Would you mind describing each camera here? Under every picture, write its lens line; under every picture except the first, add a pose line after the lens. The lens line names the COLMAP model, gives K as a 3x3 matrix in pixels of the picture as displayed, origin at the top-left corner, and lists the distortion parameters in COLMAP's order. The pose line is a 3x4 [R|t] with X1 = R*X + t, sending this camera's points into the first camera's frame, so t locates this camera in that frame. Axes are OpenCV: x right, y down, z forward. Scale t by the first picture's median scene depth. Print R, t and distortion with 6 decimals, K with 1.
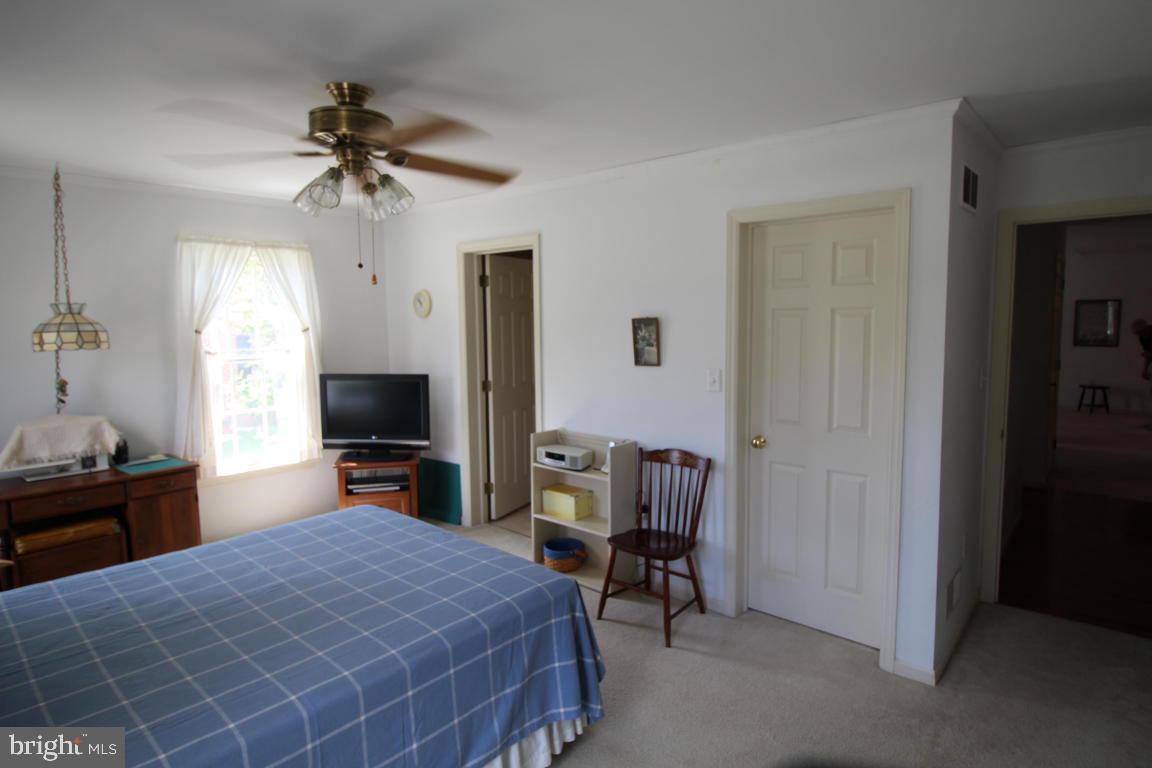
lens RADIAL K [[651.2, 0, 576.0], [0, 651.2, 381.7], [0, 0, 1]] dist [-0.001811, -0.001859]
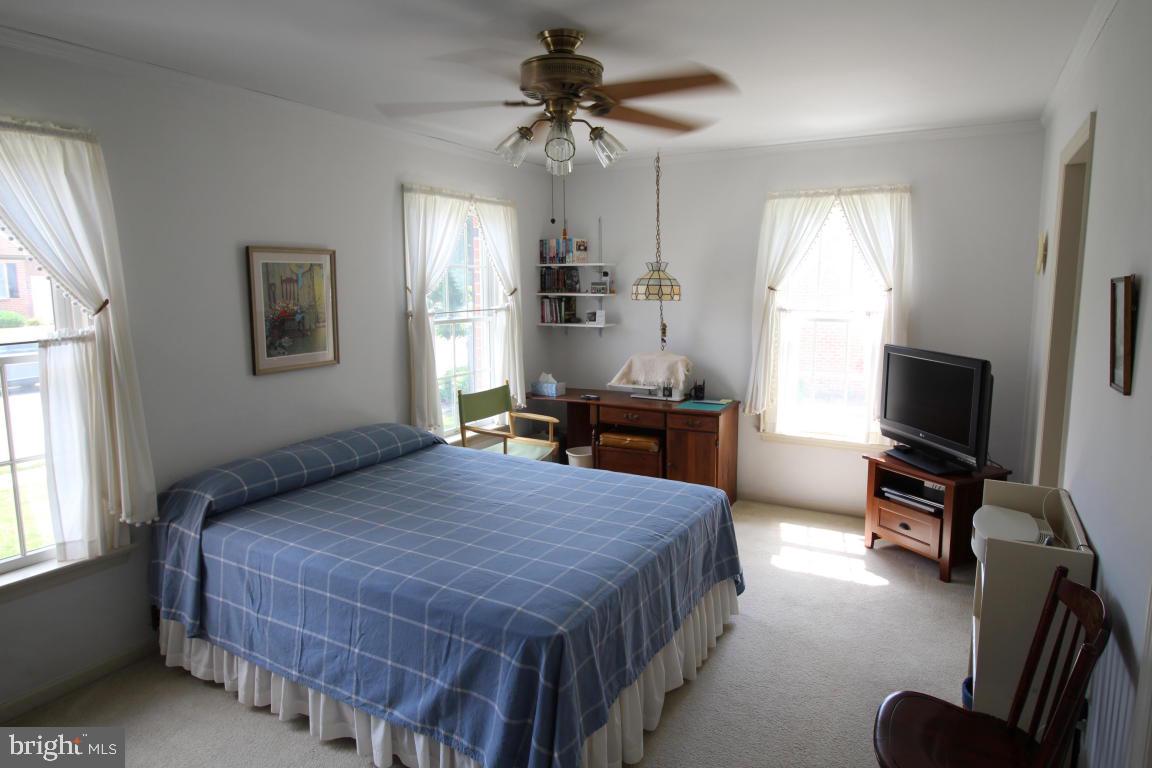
lens RADIAL K [[685.4, 0, 575.9], [0, 685.4, 380.1], [0, 0, 1]] dist [0.003233, 0.000265]
pose [[0.188806, 0.152334, -0.970127, 0.485442], [-0.098624, 0.985842, 0.135607, -0.058777], [0.977050, 0.070074, 0.201156, 0.577033]]
